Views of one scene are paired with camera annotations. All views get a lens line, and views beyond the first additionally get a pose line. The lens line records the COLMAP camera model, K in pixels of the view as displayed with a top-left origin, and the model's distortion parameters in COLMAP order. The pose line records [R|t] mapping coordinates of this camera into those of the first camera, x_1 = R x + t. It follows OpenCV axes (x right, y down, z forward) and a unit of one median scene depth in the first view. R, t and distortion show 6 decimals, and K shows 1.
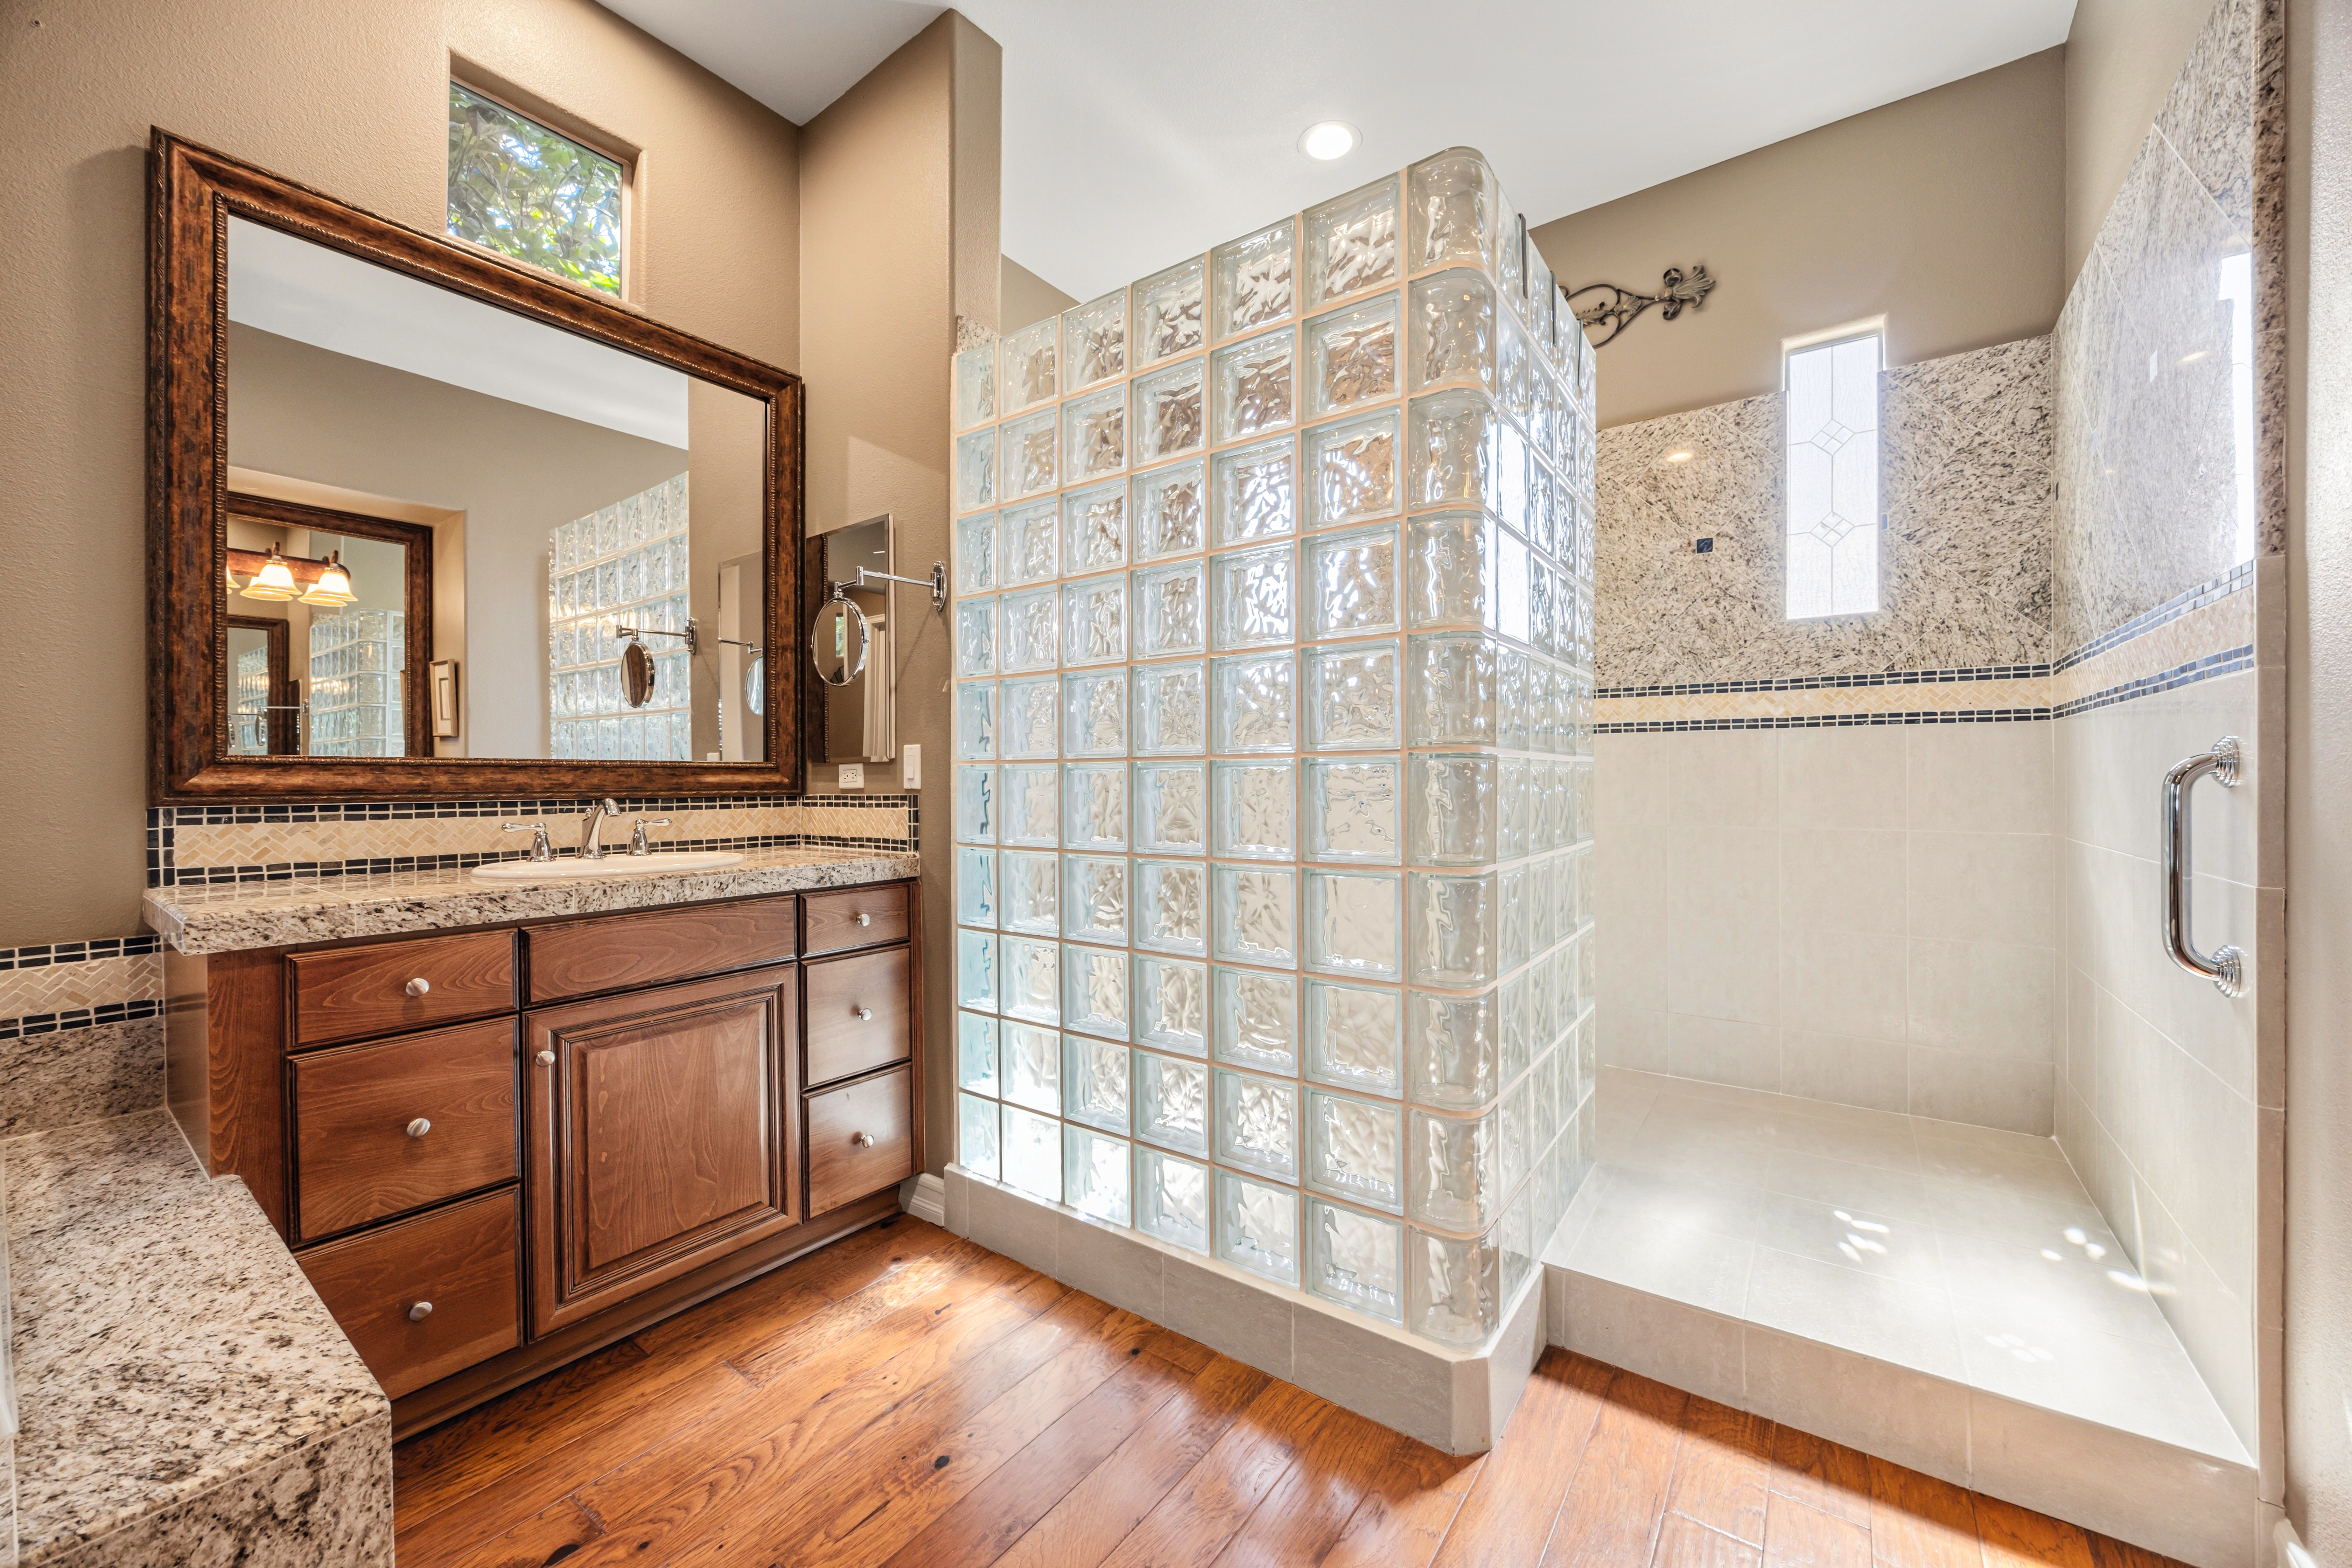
lens RADIAL K [[915.0, 0, 1186.8], [0, 915.0, 782.3], [0, 0, 1]] dist [0.000722, -0.000541]
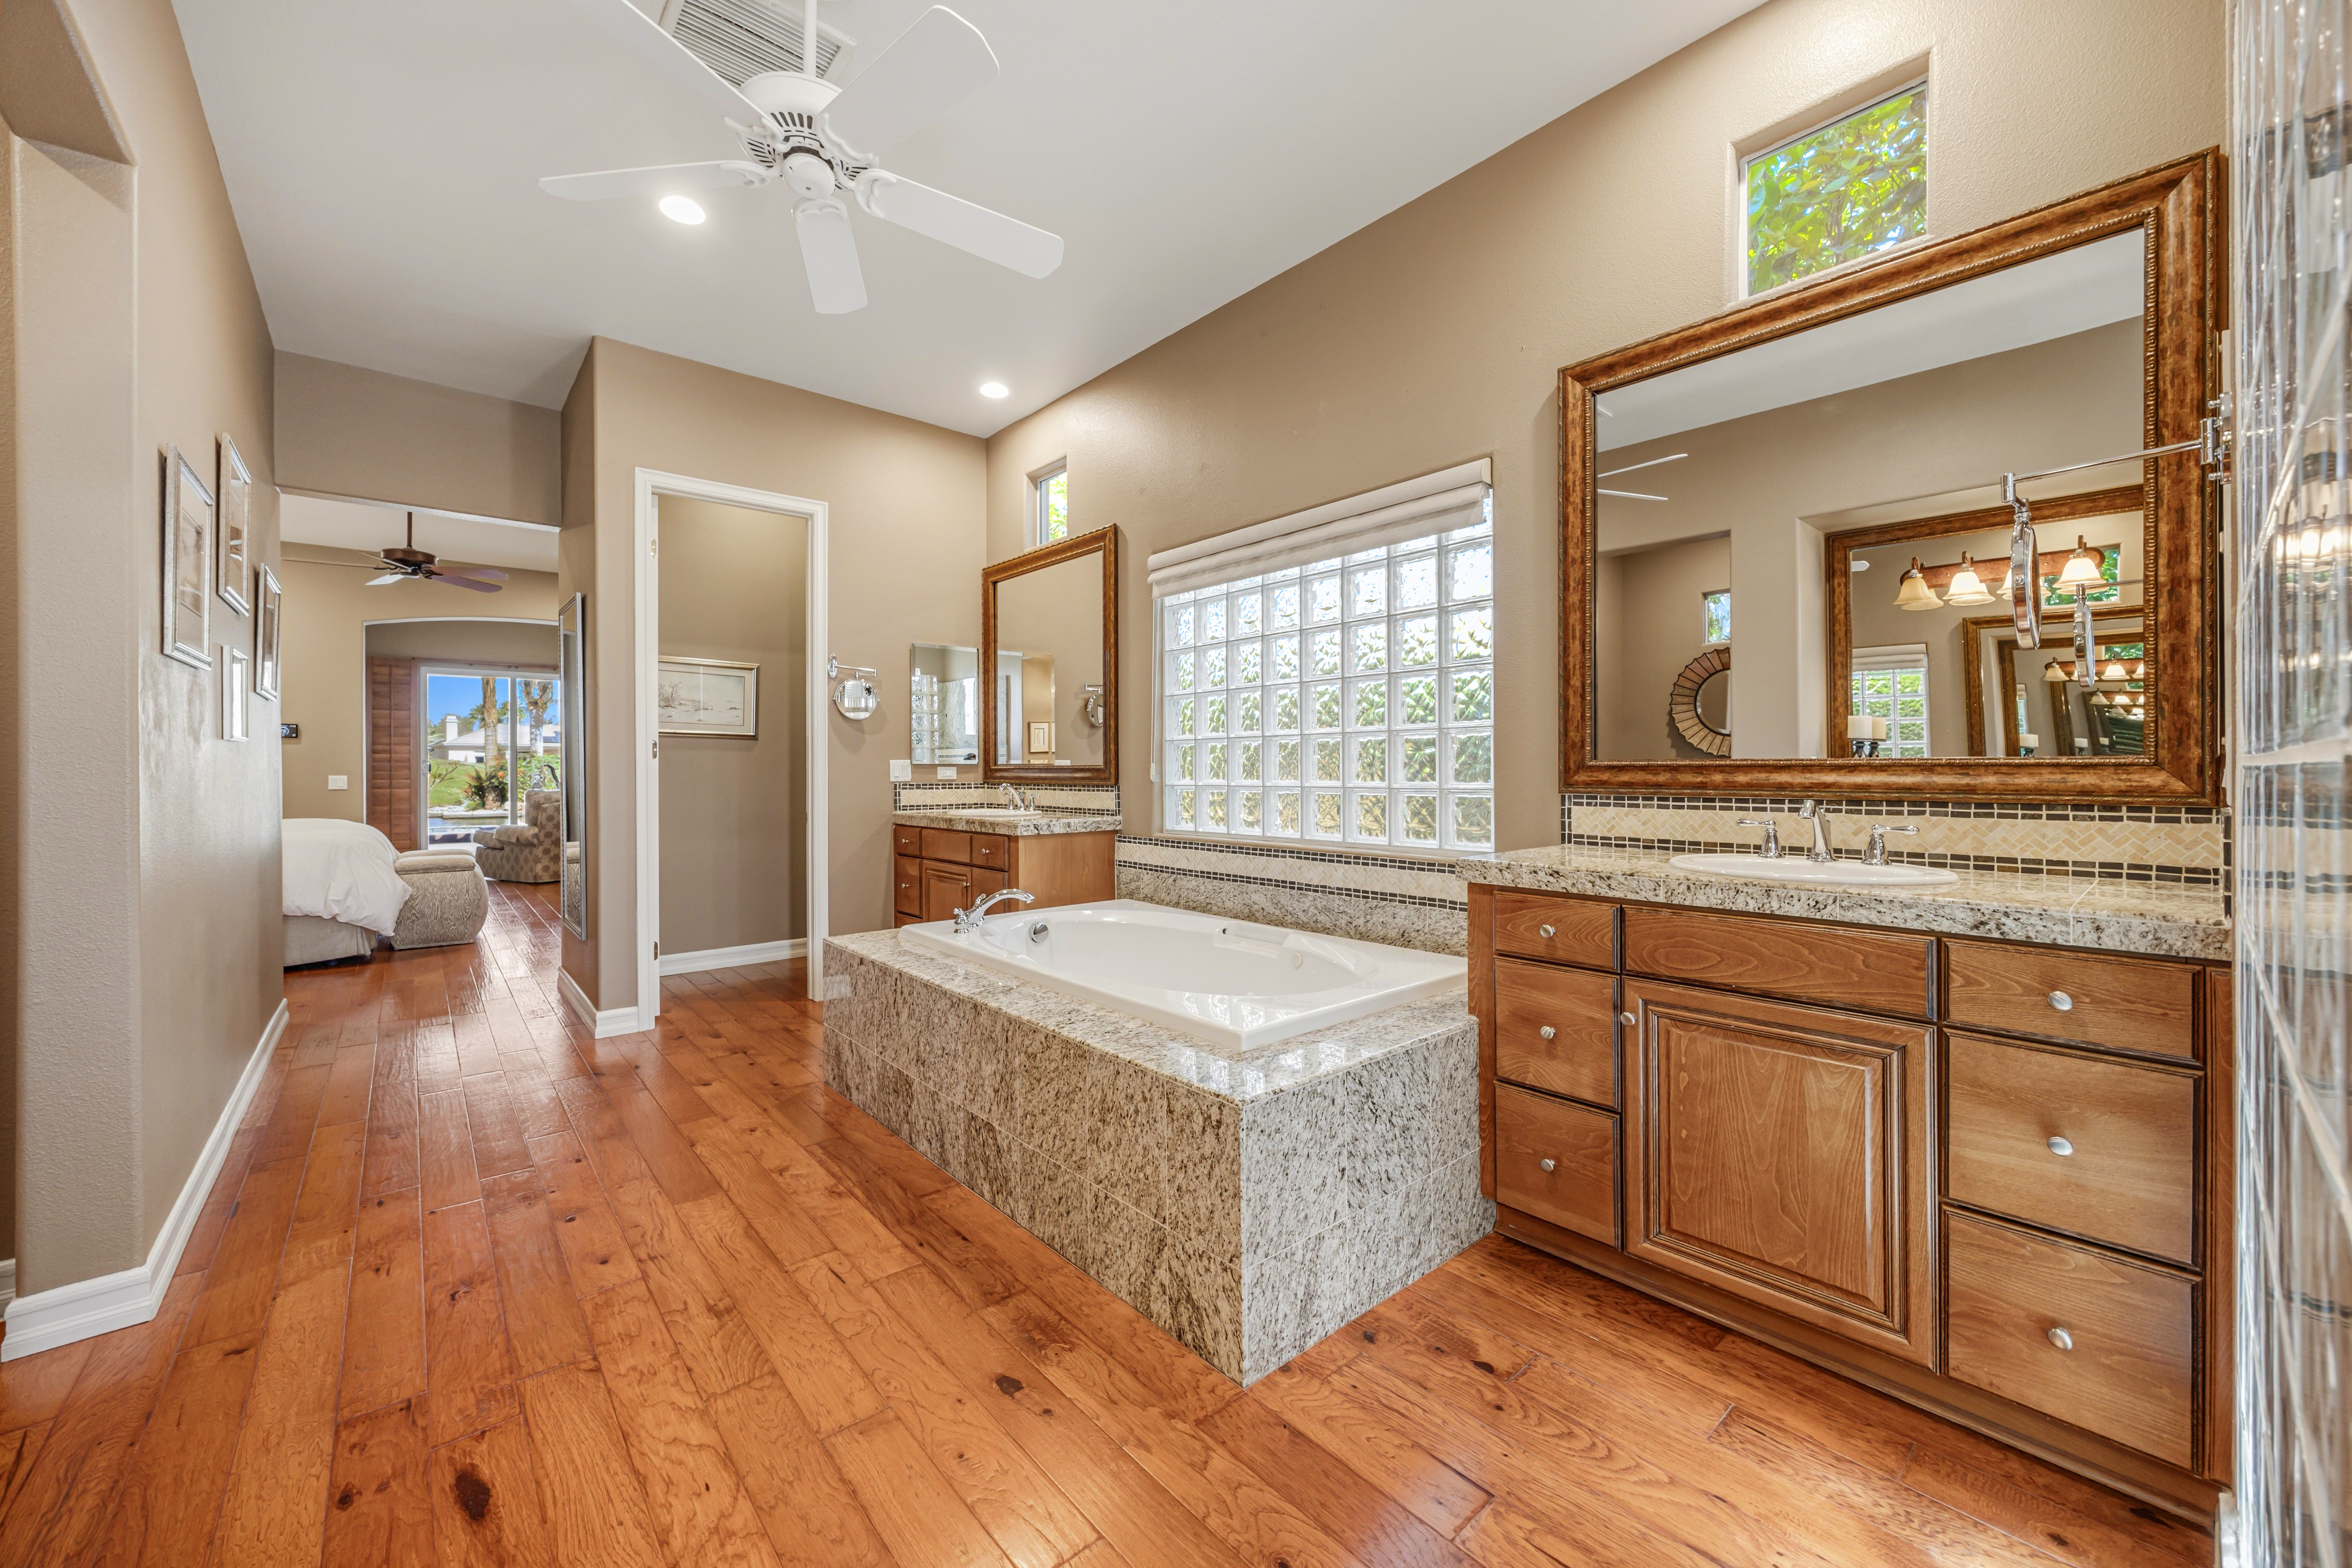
lens RADIAL K [[915.0, 0, 1188.5], [0, 915.0, 766.0], [0, 0, 1]] dist [0.000722, -0.000541]
pose [[-0.230306, 0.005688, -0.973102, 0.432527], [0.004249, 0.999979, 0.004840, -0.023957], [0.973109, -0.003020, -0.230325, 0.544849]]
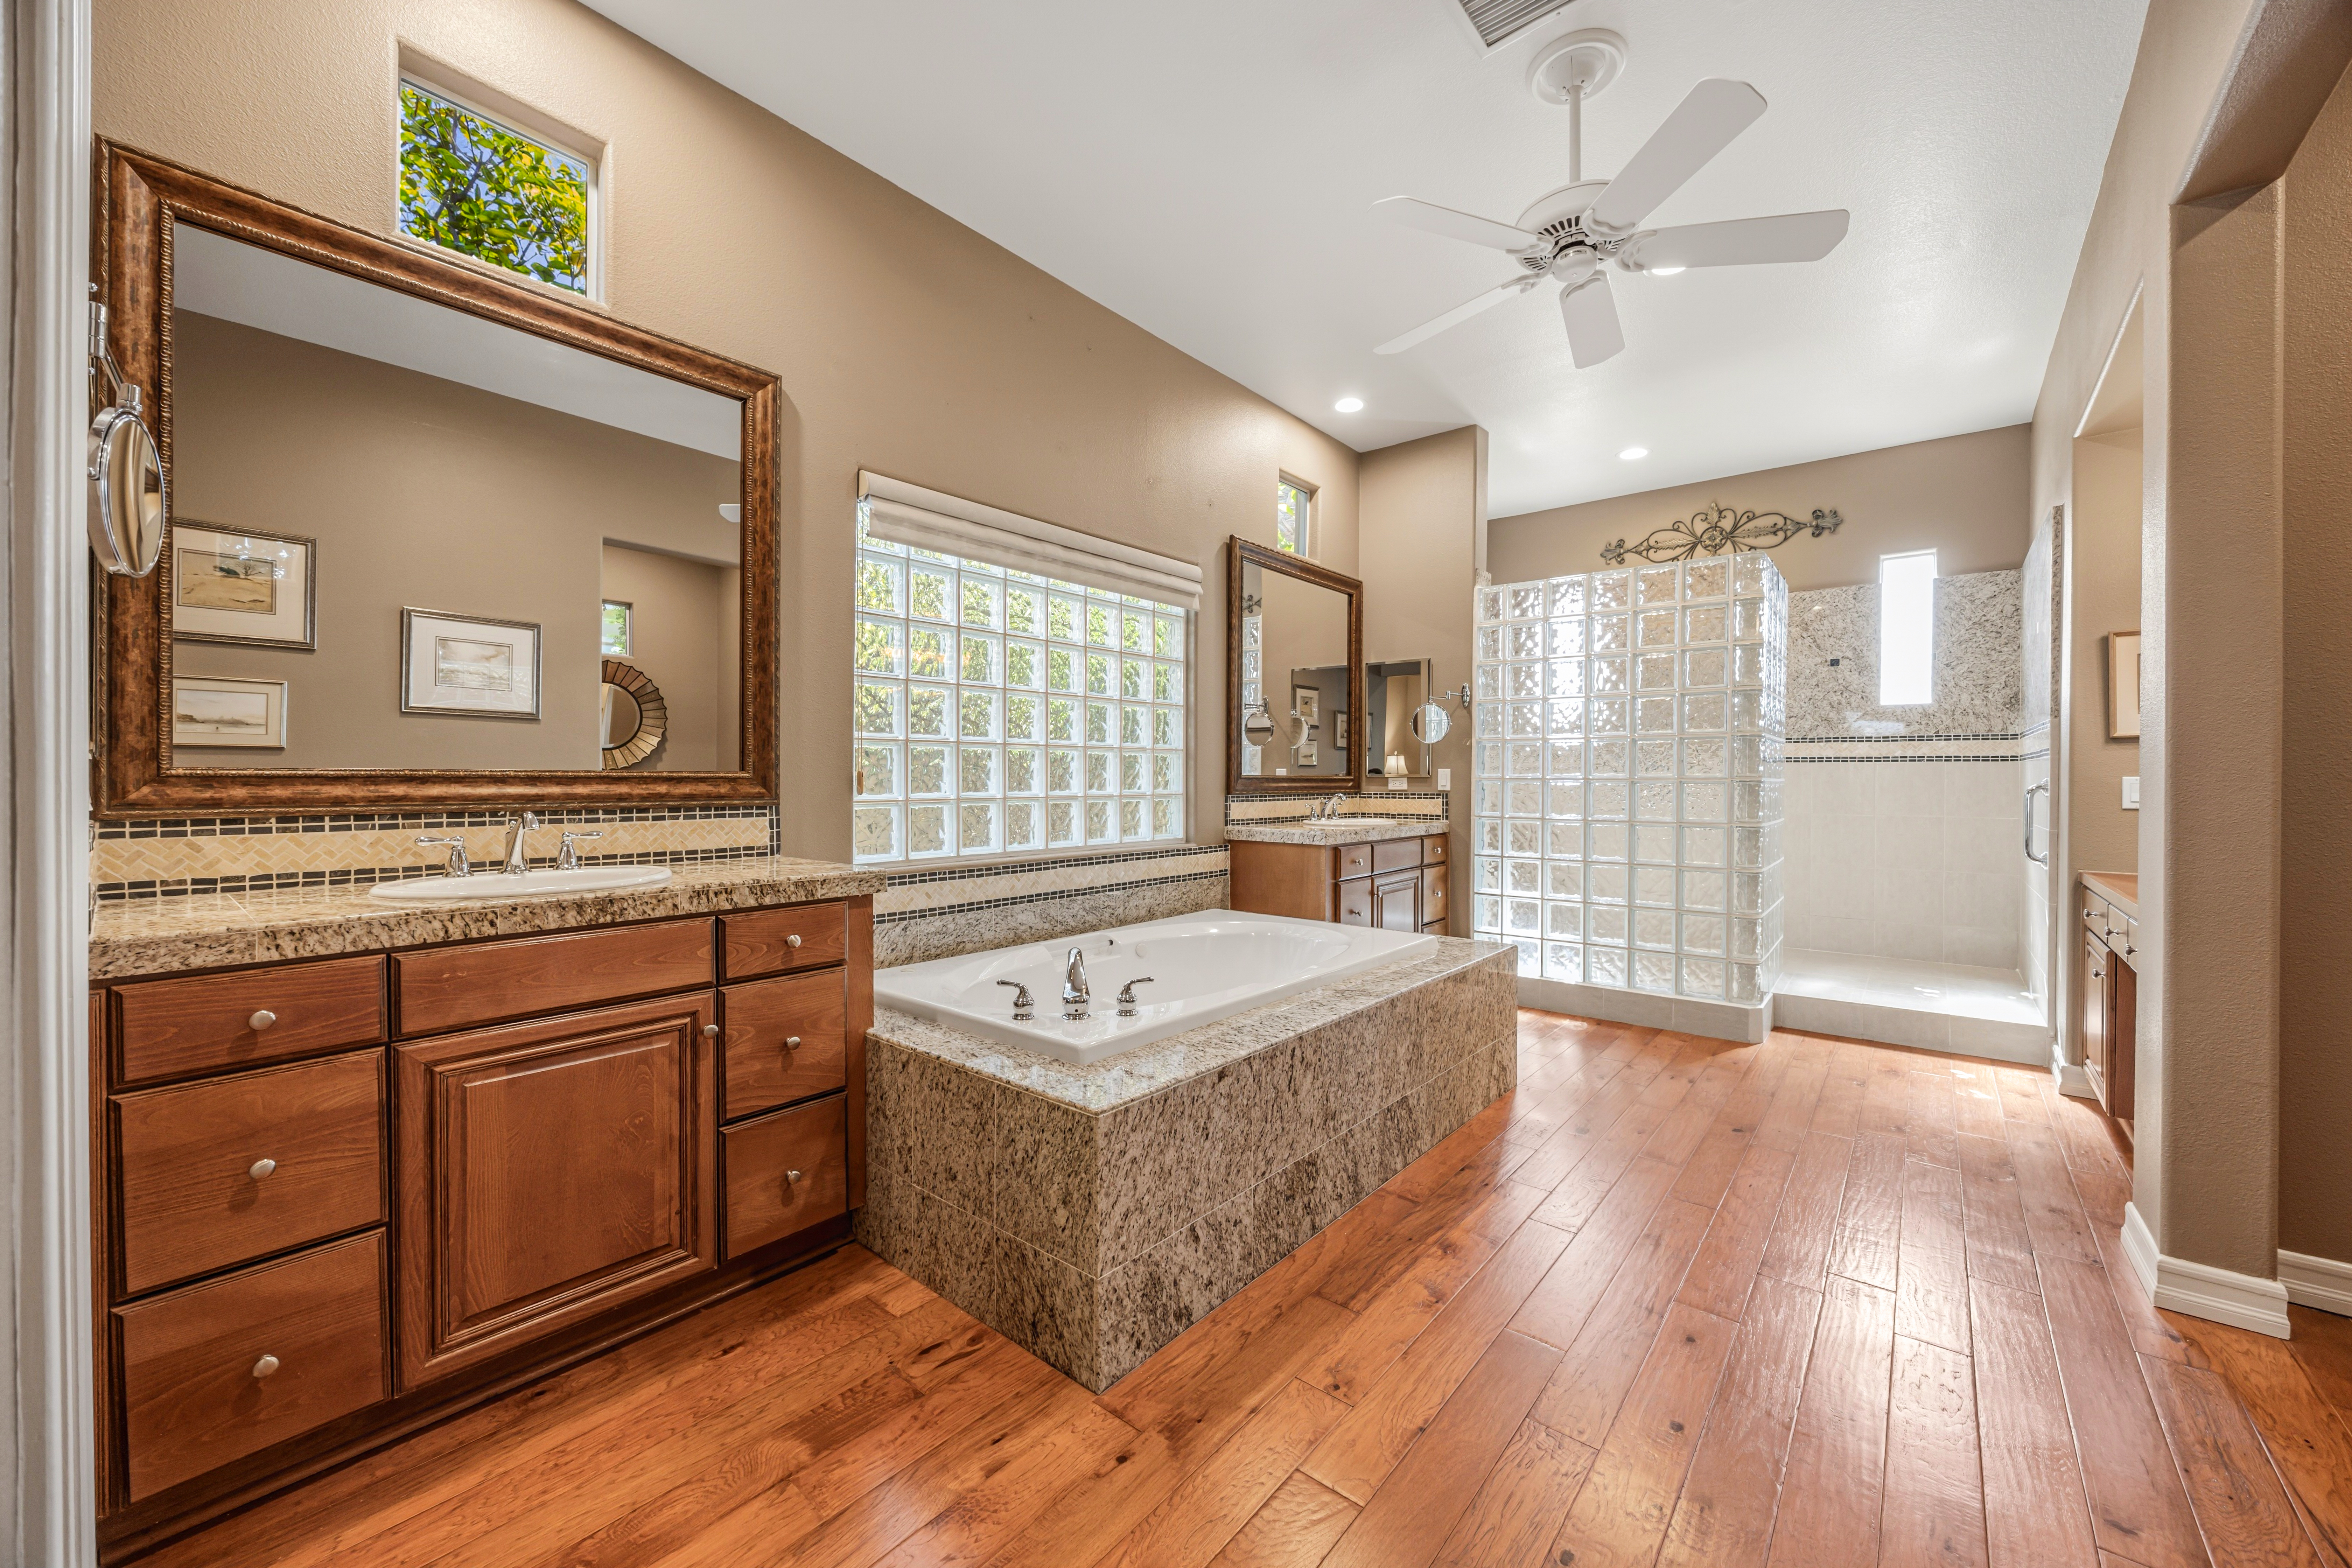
lens RADIAL K [[915.0, 0, 1184.5], [0, 915.0, 783.6], [0, 0, 1]] dist [0.000722, -0.000541]
pose [[0.998086, 0.009575, -0.061093, -0.813761], [-0.009292, 0.999945, 0.004911, -0.013416], [0.061137, -0.004334, 0.998120, -1.197562]]
